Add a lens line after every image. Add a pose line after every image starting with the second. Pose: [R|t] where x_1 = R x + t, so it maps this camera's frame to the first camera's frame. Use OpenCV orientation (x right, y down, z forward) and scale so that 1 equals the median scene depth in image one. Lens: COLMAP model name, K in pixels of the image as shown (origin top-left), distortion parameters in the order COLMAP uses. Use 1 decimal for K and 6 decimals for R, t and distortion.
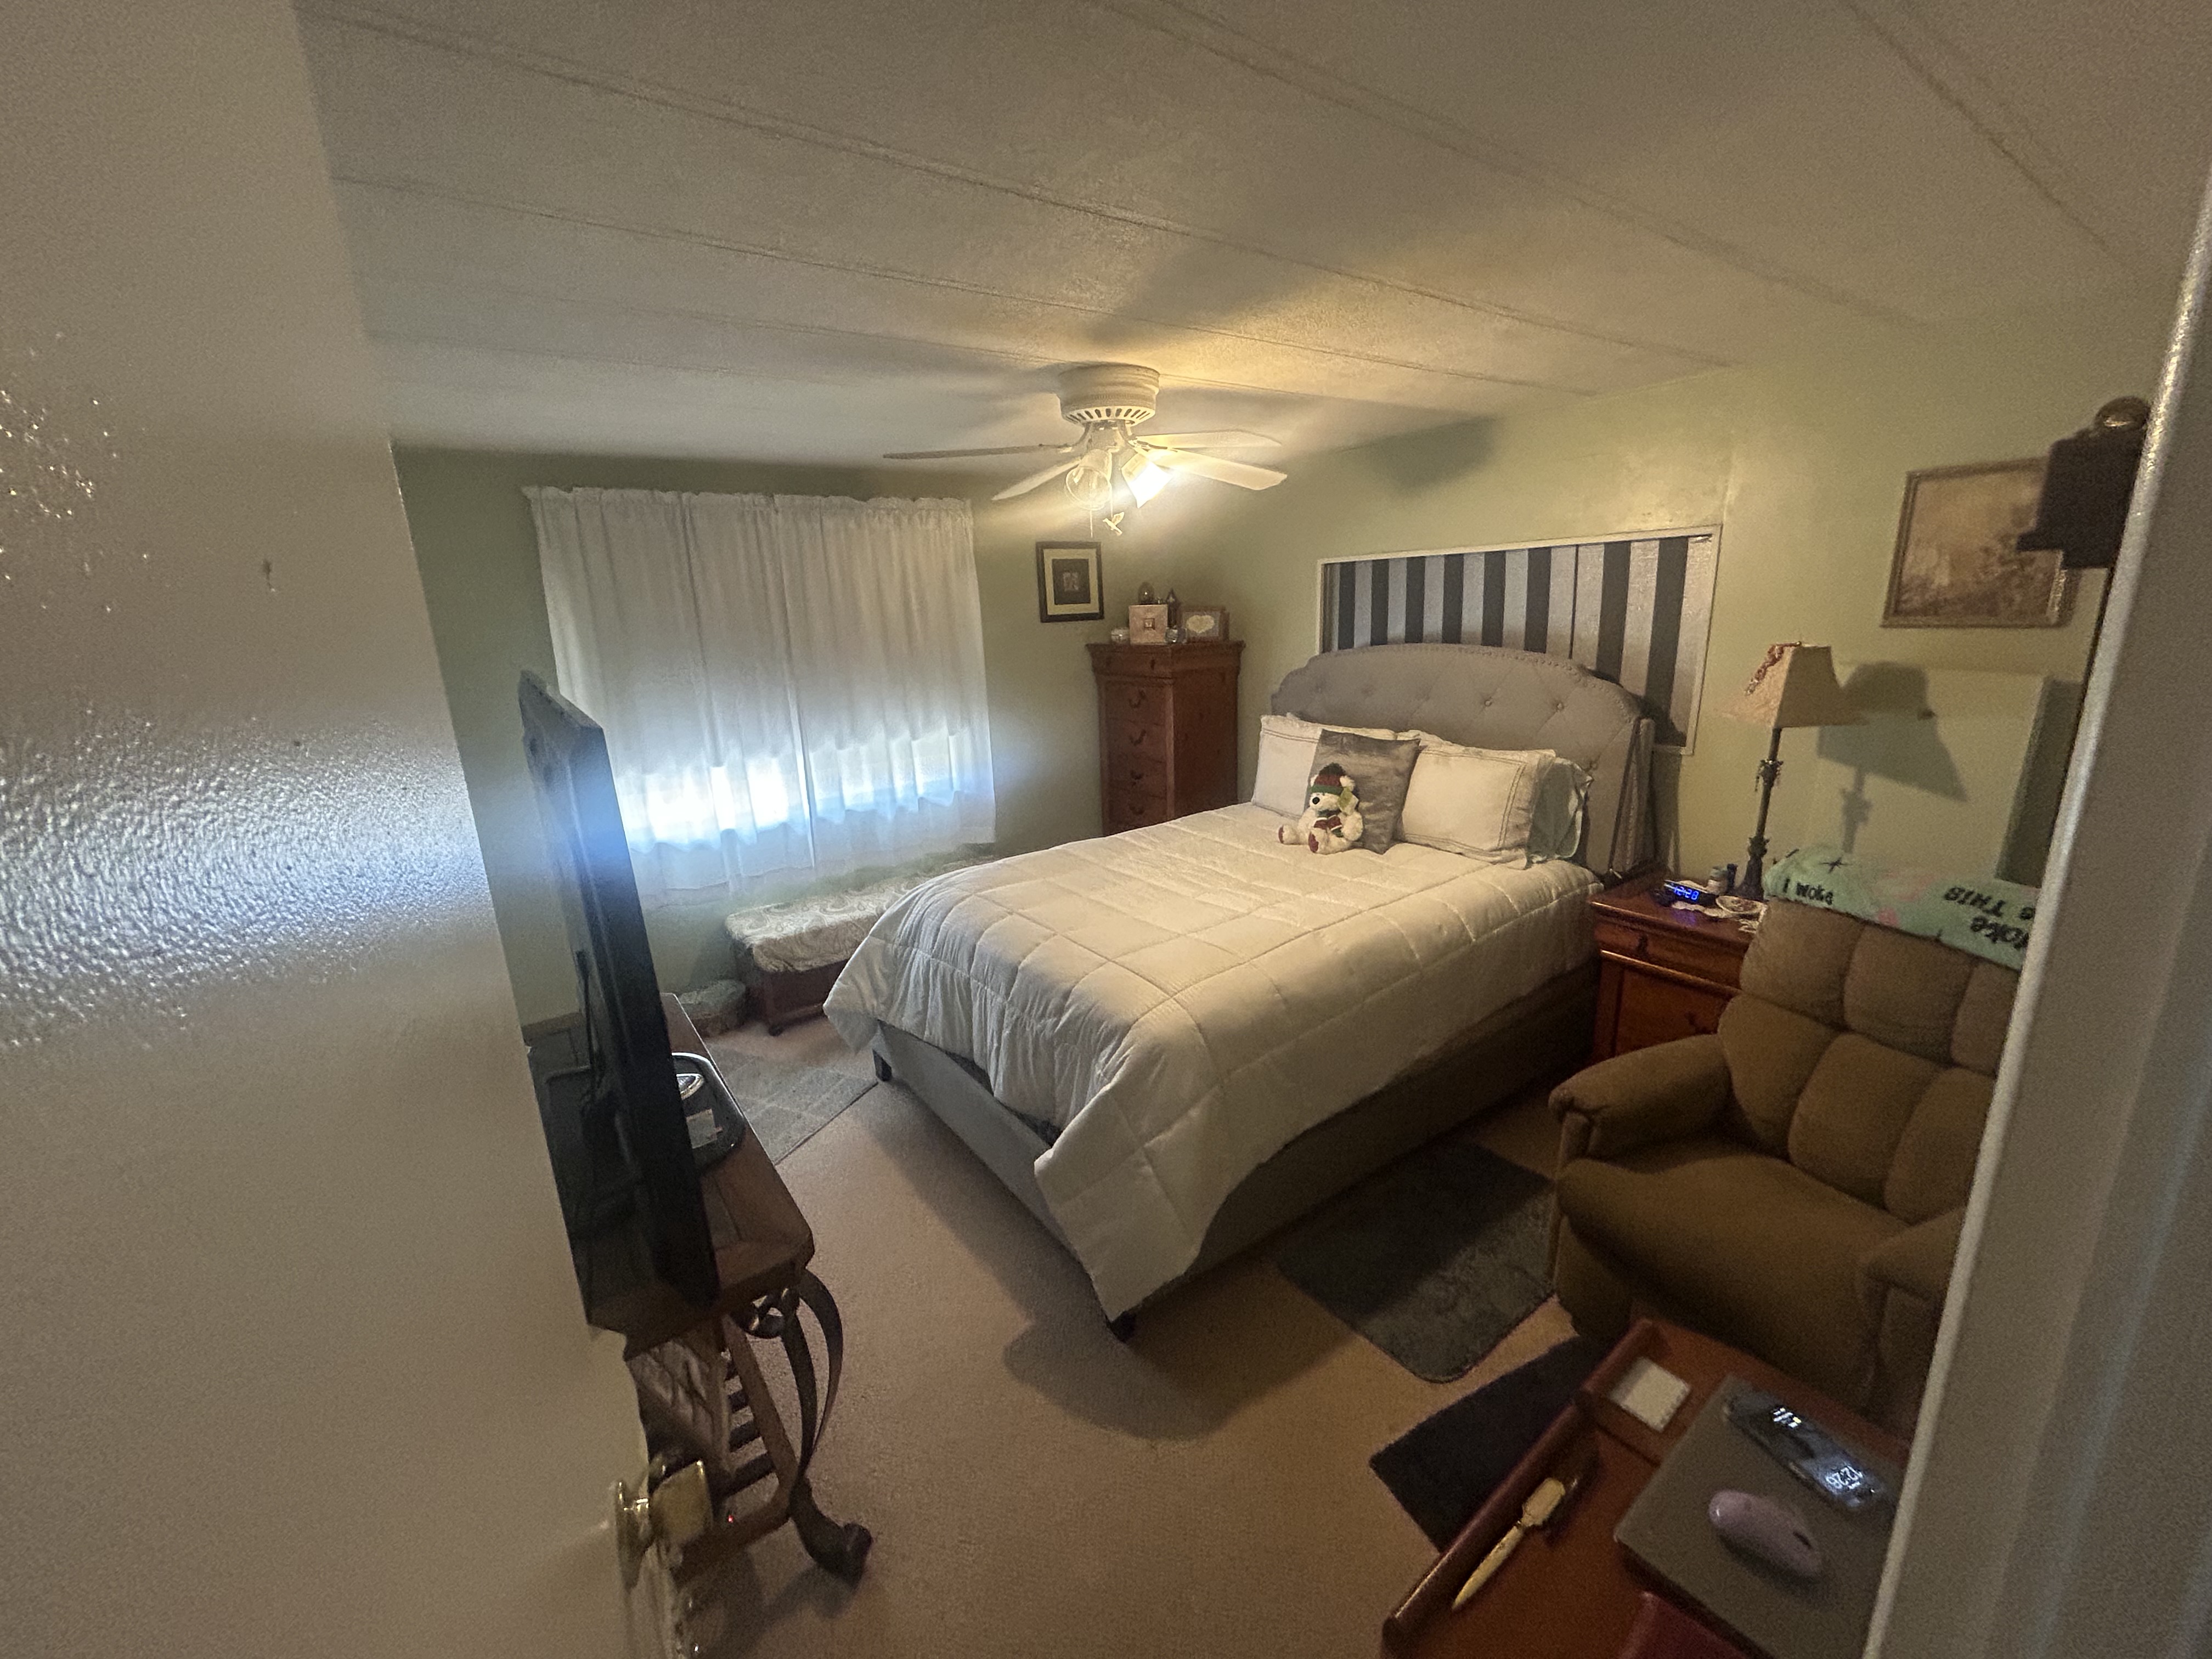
lens RADIAL K [[885.8, 0, 1106.0], [0, 885.8, 829.5], [0, 0, 1]] dist [0.000471, 0.000244]
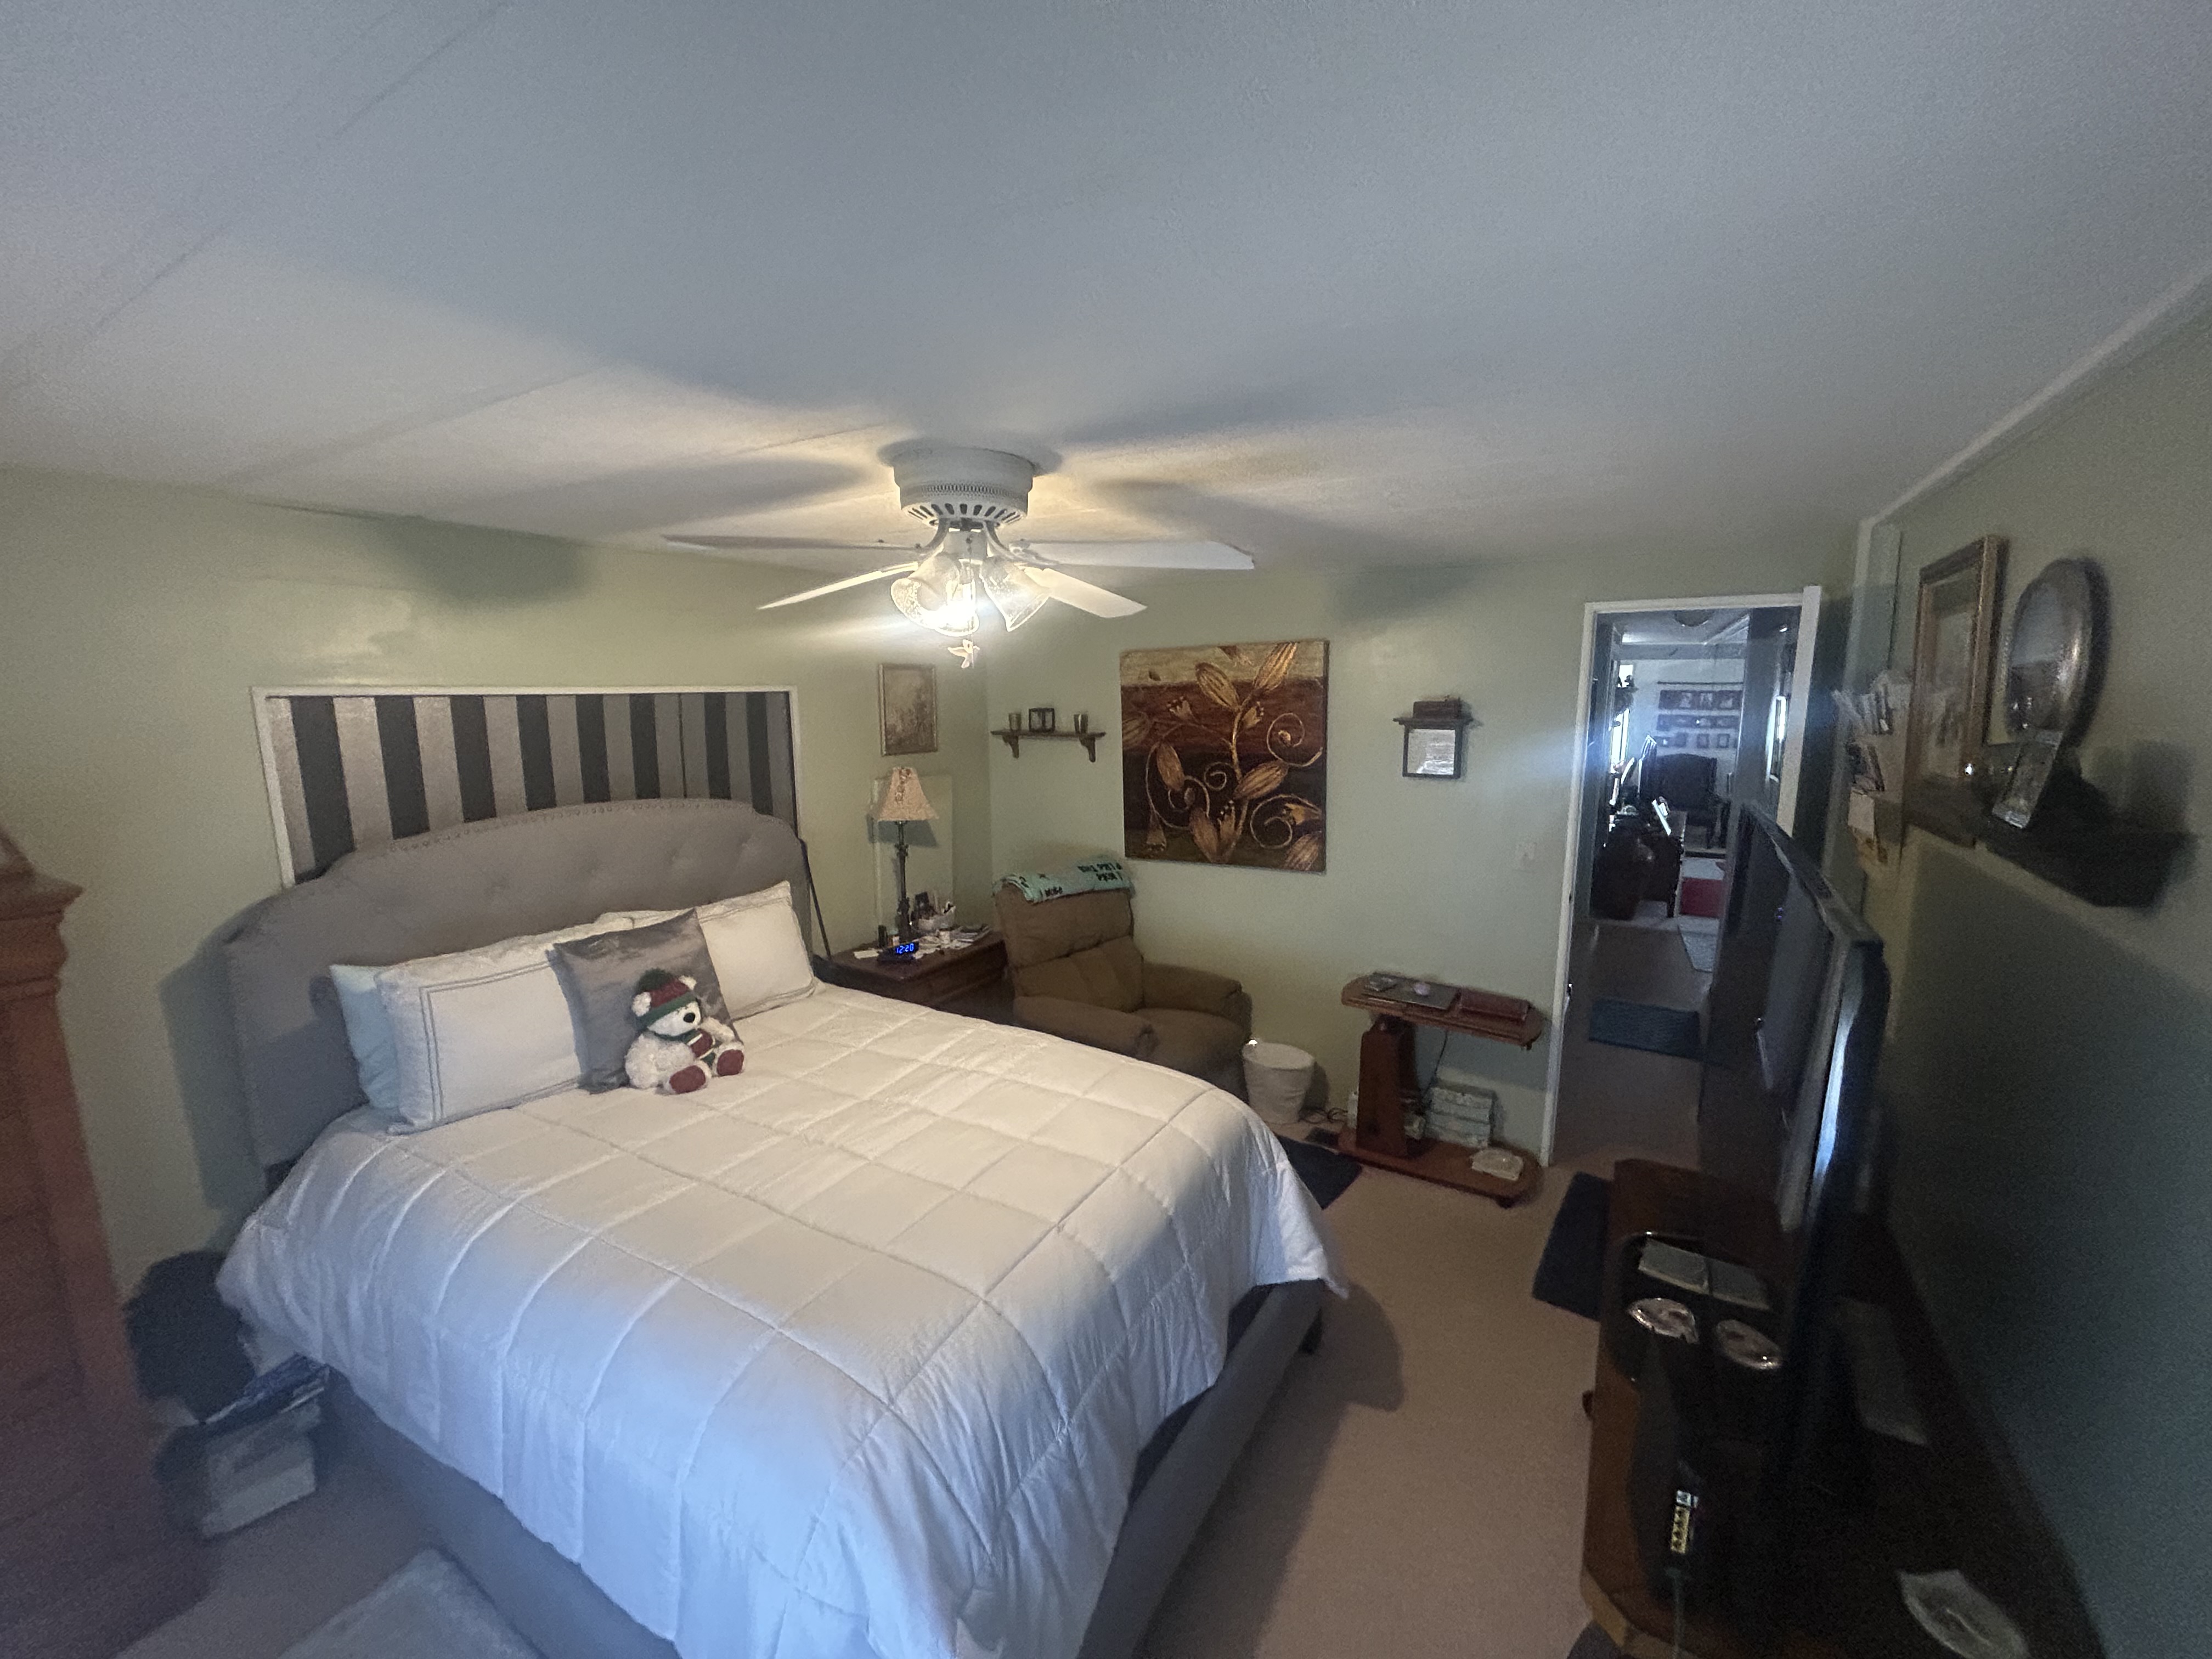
lens RADIAL K [[885.8, 0, 1106.0], [0, 885.8, 829.5], [0, 0, 1]] dist [0.000471, 0.000244]
pose [[-0.390346, -0.098456, 0.915388, -0.609226], [0.251190, 0.945155, 0.208772, -0.269761], [-0.885739, 0.311429, -0.344207, 0.985810]]
